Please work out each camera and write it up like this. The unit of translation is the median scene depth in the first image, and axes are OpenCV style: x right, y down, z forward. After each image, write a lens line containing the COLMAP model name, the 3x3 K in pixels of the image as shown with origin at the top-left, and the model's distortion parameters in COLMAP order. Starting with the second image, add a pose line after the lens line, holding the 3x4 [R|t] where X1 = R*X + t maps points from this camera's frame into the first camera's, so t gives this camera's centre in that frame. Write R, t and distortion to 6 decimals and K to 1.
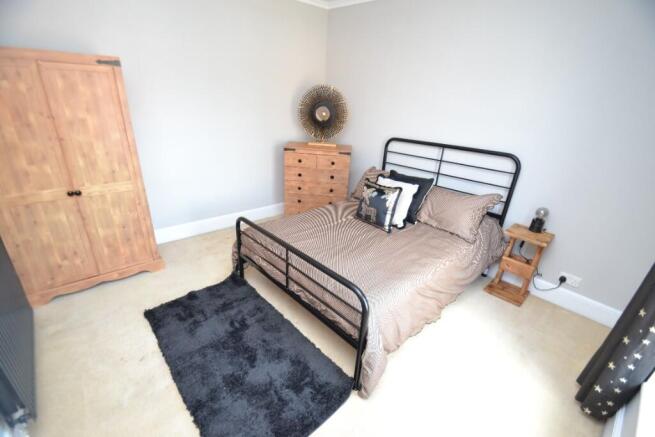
lens RADIAL K [[285.2, 0, 328.7], [0, 285.2, 229.6], [0, 0, 1]] dist [0.000912, -0.000042]
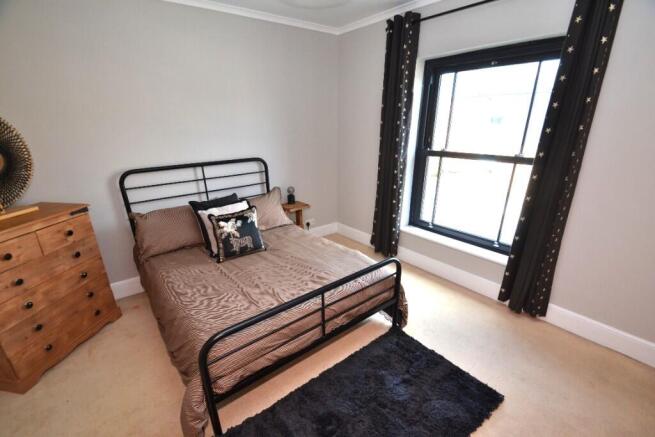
lens RADIAL K [[294.0, 0, 317.1], [0, 294.0, 230.7], [0, 0, 1]] dist [-0.002264, -0.001103]
pose [[0.098361, -0.397033, 0.912518, -0.585941], [0.429061, 0.844278, 0.321093, -0.255628], [-0.897904, 0.359943, 0.253396, 0.463876]]
